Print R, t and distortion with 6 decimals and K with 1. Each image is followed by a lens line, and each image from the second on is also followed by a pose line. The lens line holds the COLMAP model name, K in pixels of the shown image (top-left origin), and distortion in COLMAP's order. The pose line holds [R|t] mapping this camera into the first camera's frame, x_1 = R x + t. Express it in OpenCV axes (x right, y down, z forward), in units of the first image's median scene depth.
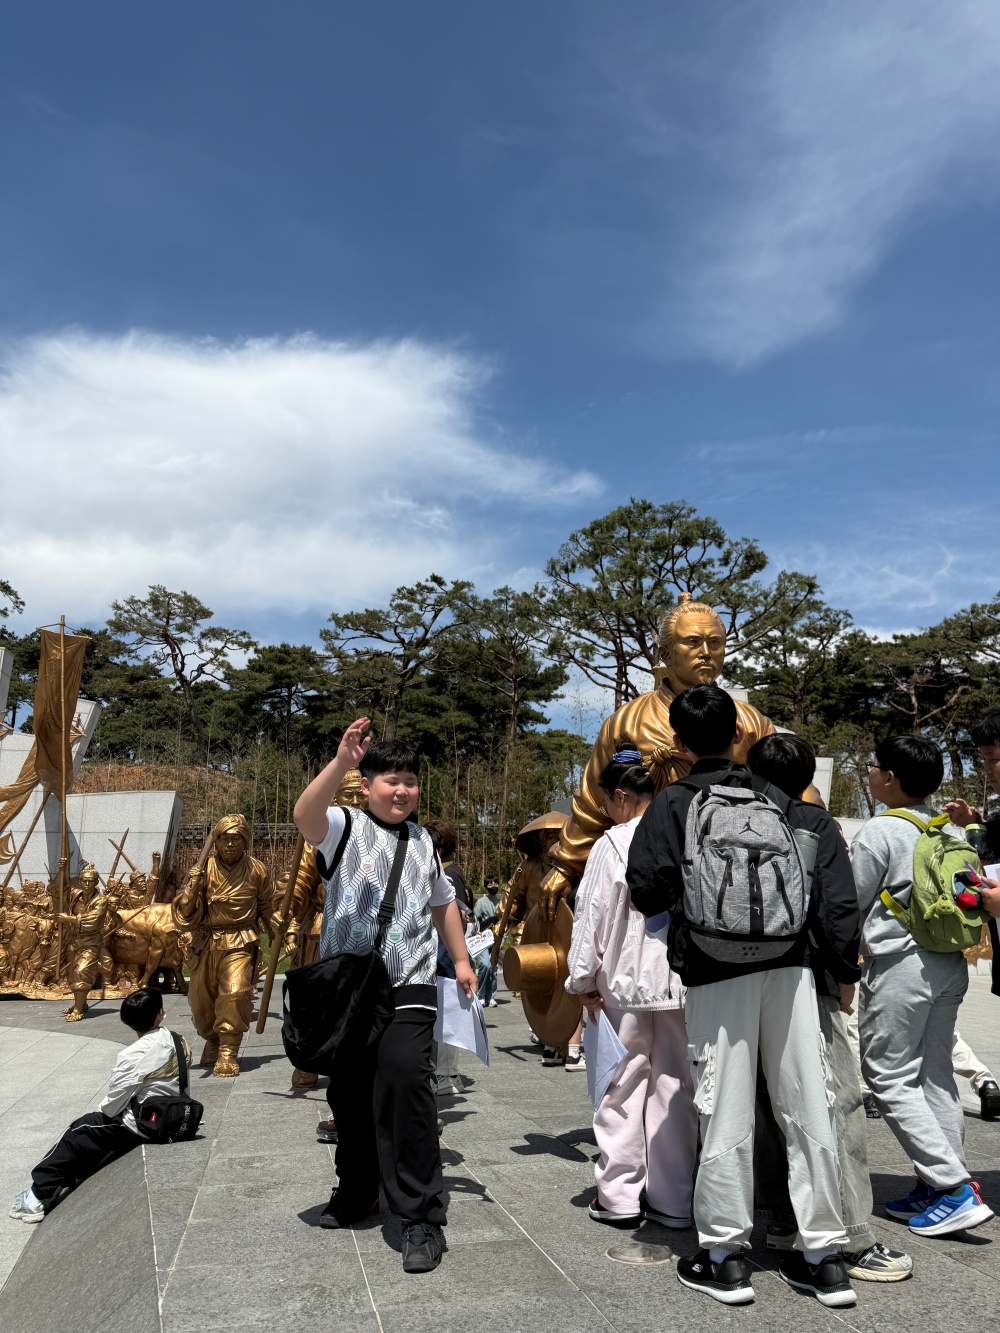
lens RADIAL K [[934.1, 0, 499.5], [0, 934.1, 659.5], [0, 0, 1]] dist [0.171505, -0.381868]
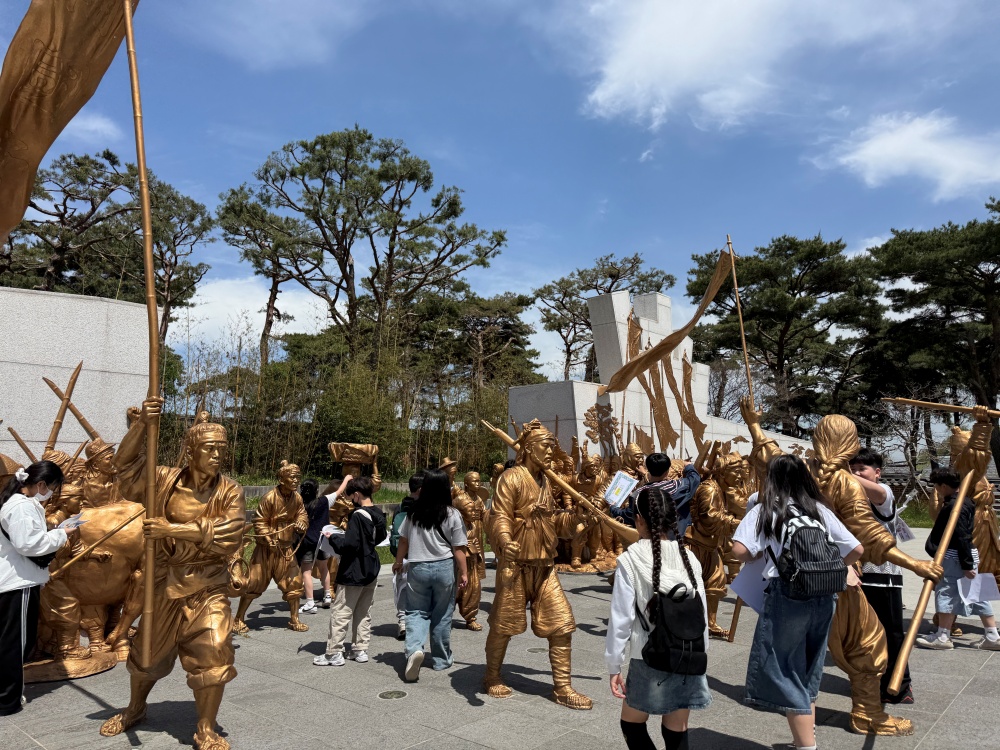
lens RADIAL K [[704.6, 0, 501.1], [0, 704.6, 381.9], [0, 0, 1]] dist [0.116796, -0.171570]
pose [[0.804448, 0.078880, 0.588763, -0.168779], [-0.134874, 0.989512, 0.051713, 0.050375], [-0.578509, -0.121009, 0.806650, 0.193220]]
